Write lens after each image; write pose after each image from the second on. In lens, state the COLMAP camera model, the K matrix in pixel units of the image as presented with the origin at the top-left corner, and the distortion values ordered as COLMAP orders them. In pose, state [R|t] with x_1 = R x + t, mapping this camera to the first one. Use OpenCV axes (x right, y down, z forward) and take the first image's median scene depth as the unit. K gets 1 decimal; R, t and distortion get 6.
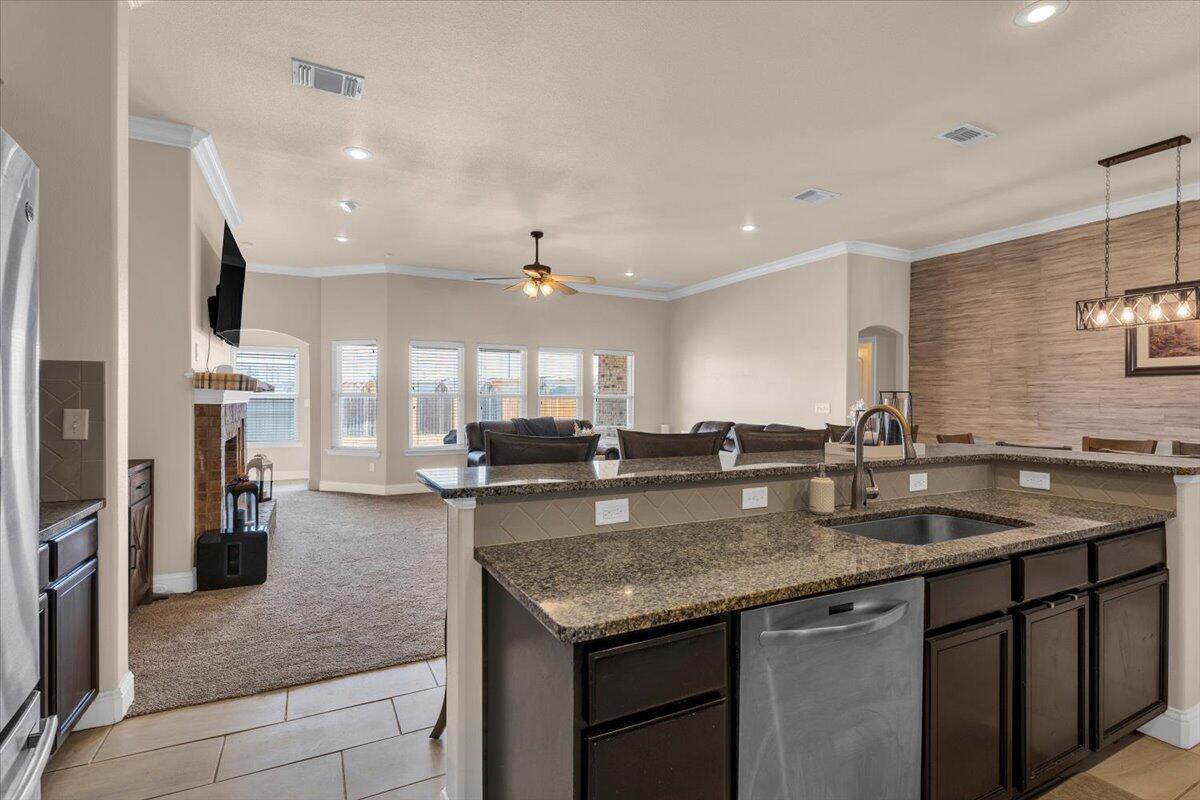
lens RADIAL K [[558.1, 0, 599.7], [0, 558.1, 402.5], [0, 0, 1]] dist [0.002681, -0.000291]
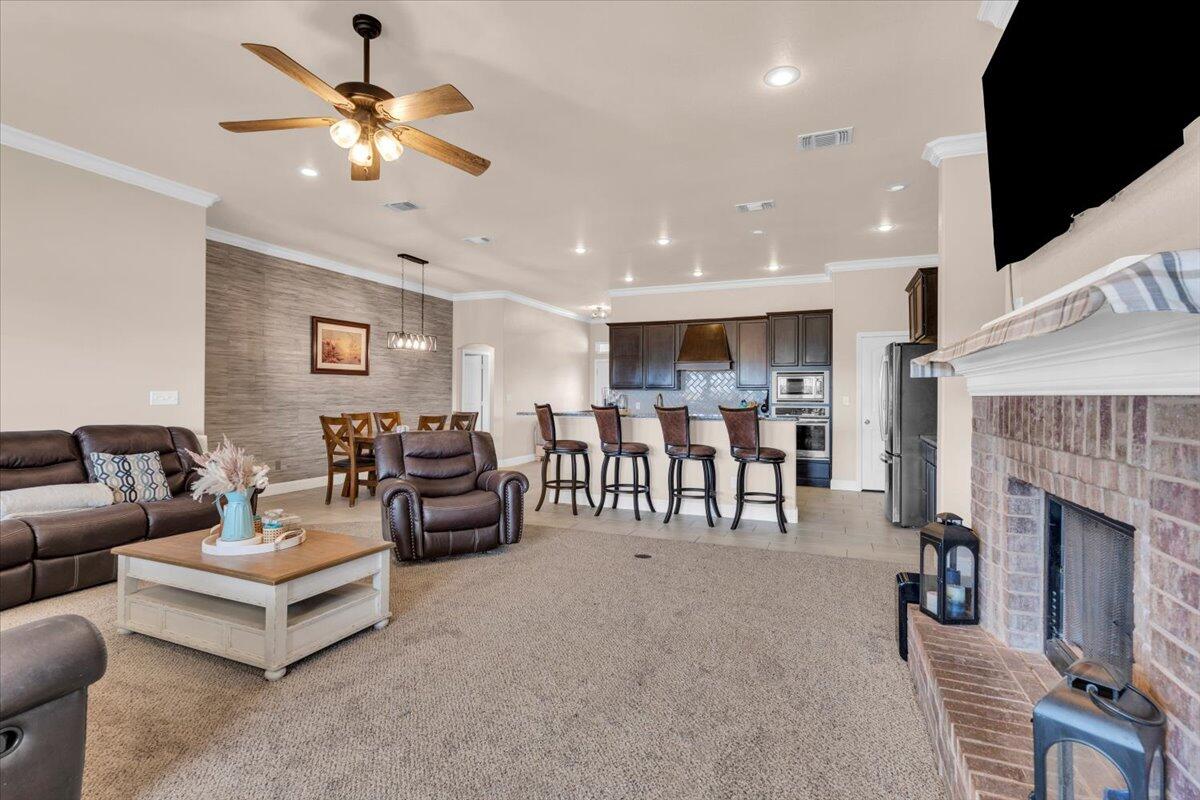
lens RADIAL K [[558.1, 0, 601.7], [0, 558.1, 391.5], [0, 0, 1]] dist [0.002681, -0.000291]
pose [[-0.627457, -0.006460, 0.778624, -0.643149], [-0.010978, 0.999940, -0.000550, -0.005140], [-0.778574, -0.008892, -0.627490, 1.198930]]
